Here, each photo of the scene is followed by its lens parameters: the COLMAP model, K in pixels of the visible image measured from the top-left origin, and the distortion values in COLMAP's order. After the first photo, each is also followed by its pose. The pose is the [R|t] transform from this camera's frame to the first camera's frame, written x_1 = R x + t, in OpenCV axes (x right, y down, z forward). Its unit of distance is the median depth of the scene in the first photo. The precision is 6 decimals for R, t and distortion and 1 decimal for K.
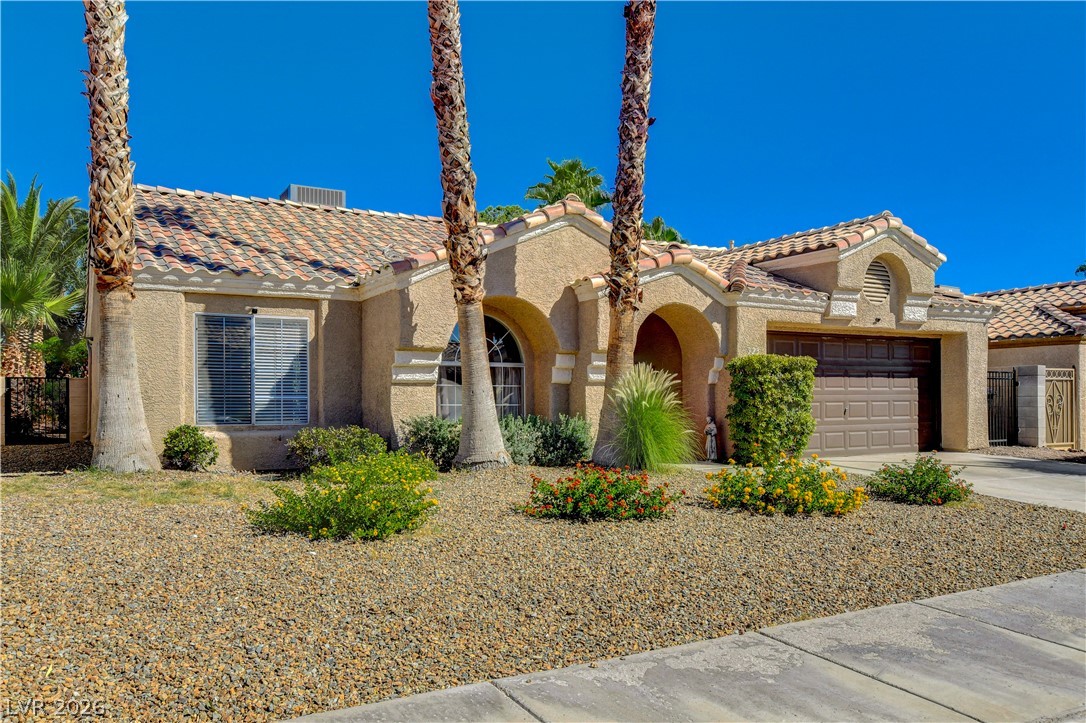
lens RADIAL K [[854.9, 0, 536.0], [0, 854.9, 386.5], [0, 0, 1]] dist [0.005814, 0.010060]
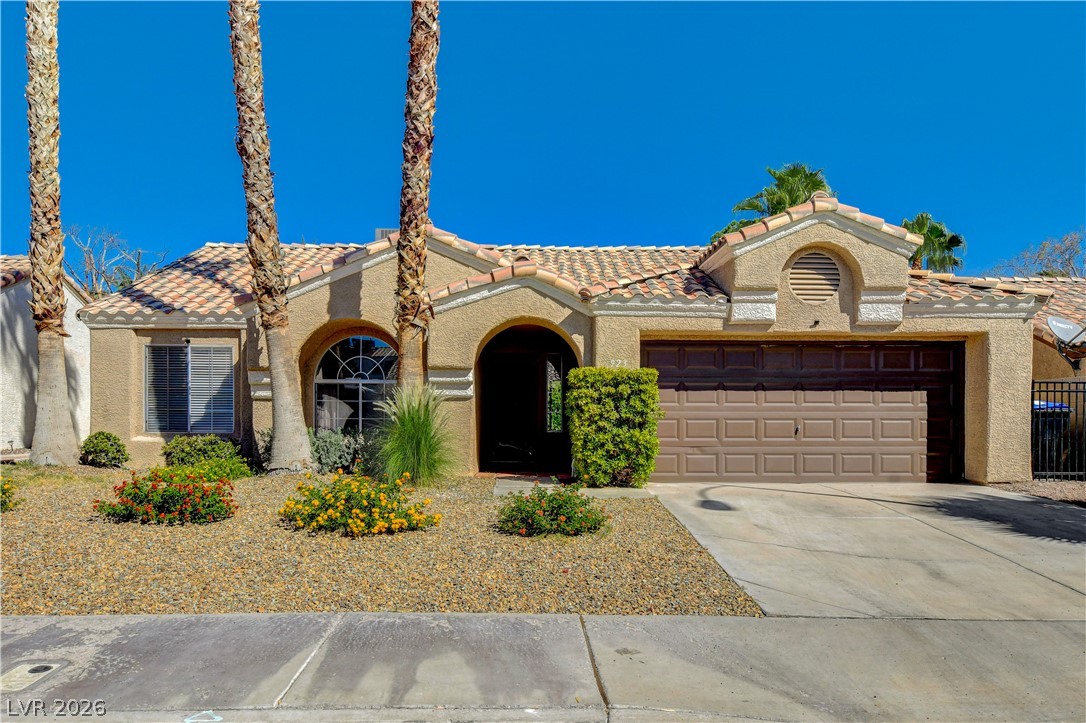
lens RADIAL K [[804.0, 0, 538.9], [0, 804.0, 411.1], [0, 0, 1]] dist [0.003340, 0.012046]
pose [[0.874728, 0.005145, -0.484586, 0.613891], [0.000547, 0.999933, 0.011605, 0.000104], [0.484613, -0.010416, 0.874666, 0.198346]]
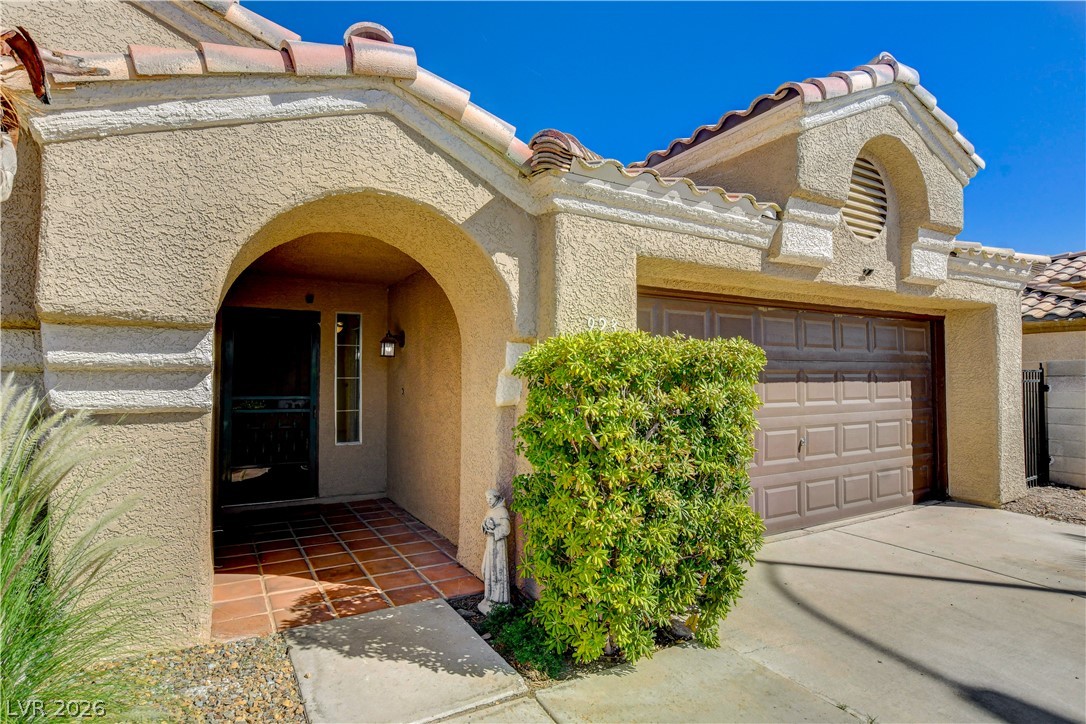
lens RADIAL K [[569.3, 0, 536.0], [0, 569.3, 360.2], [0, 0, 1]] dist [-0.018473, 0.005659]
pose [[0.999979, 0.002410, -0.005975, 0.229494], [-0.002504, 0.999873, -0.015734, -0.021948], [0.005936, 0.015748, 0.999858, 0.747062]]
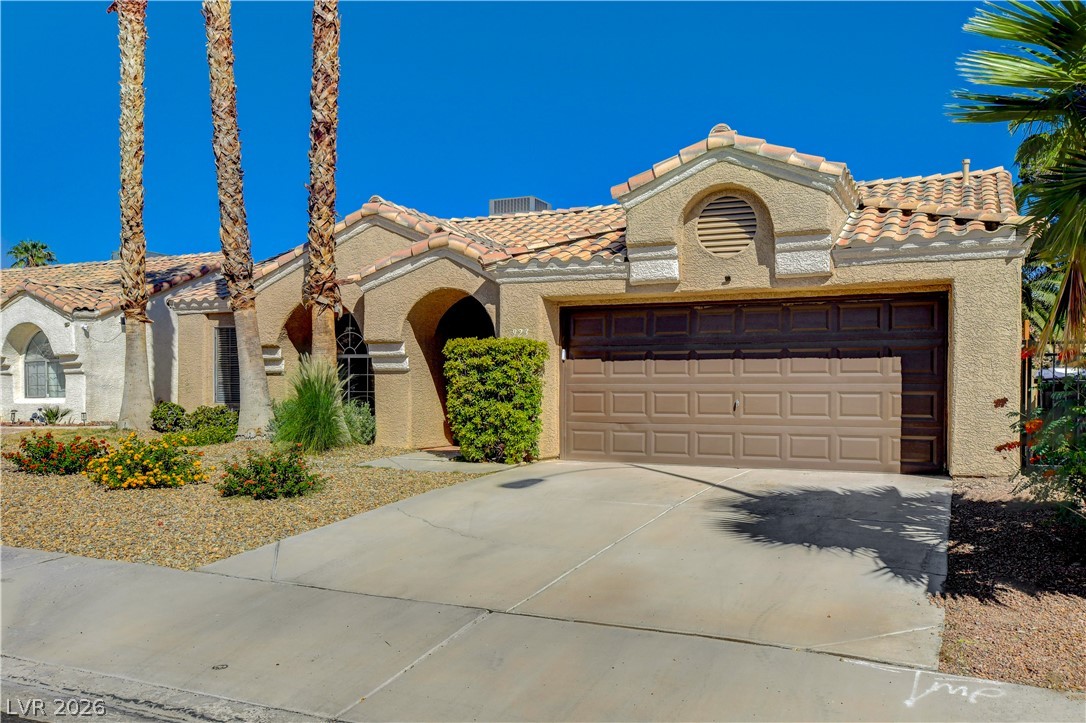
lens RADIAL K [[911.0, 0, 538.9], [0, 911.0, 389.2], [0, 0, 1]] dist [0.010347, 0.012882]
pose [[0.566512, 0.007419, -0.824020, 1.056658], [0.007381, 0.999874, 0.014076, 0.003209], [0.824020, -0.014056, 0.566386, 0.494514]]
